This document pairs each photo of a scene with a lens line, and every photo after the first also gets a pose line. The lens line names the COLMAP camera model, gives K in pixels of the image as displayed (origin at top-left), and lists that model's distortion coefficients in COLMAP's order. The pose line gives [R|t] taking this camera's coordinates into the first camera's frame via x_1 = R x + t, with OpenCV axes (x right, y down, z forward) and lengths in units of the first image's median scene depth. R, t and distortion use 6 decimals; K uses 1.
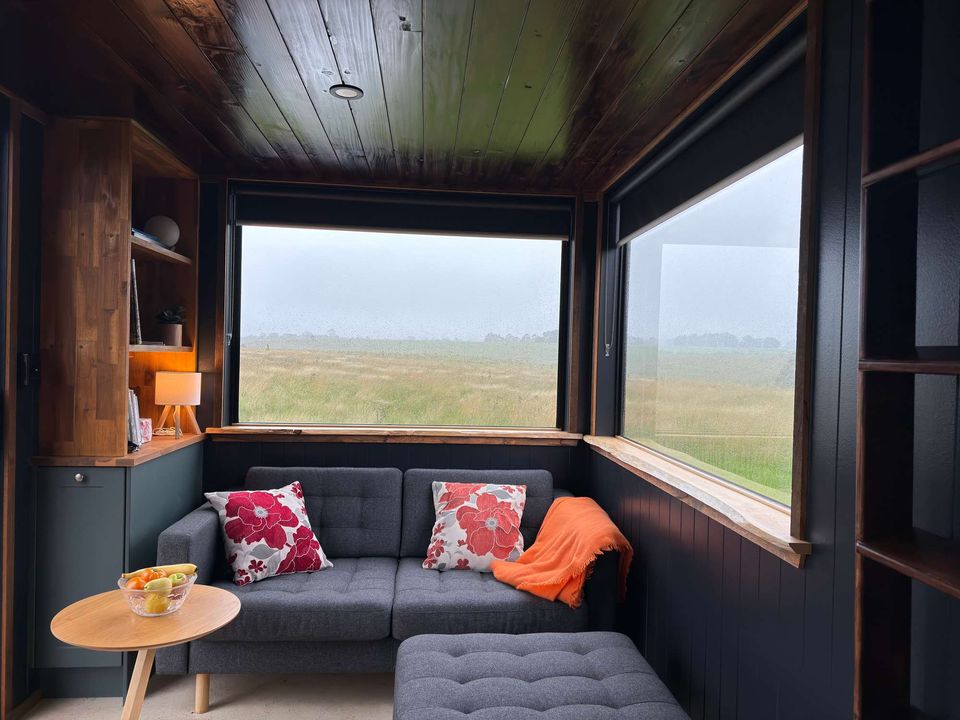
lens RADIAL K [[636.0, 0, 475.4], [0, 636.0, 380.7], [0, 0, 1]] dist [0.073438, -0.001542]
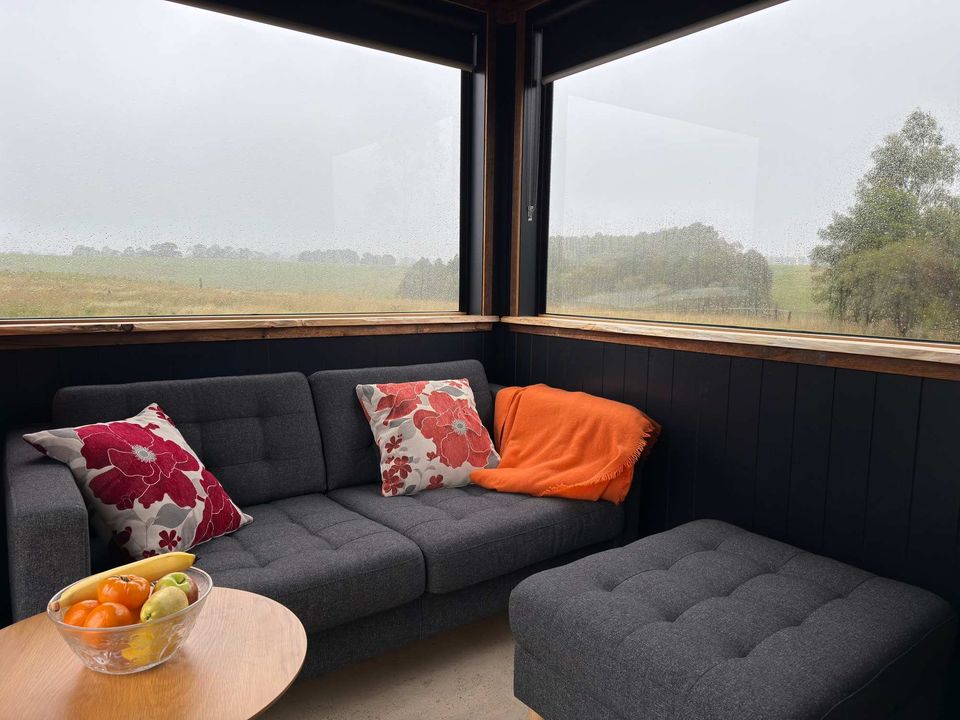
lens RADIAL K [[636.0, 0, 475.4], [0, 636.0, 380.7], [0, 0, 1]] dist [0.073438, -0.001542]
pose [[0.867652, -0.093338, 0.488331, -0.339176], [0.029645, 0.990184, 0.136587, 0.062762], [-0.496287, -0.104033, 0.861903, 0.328184]]
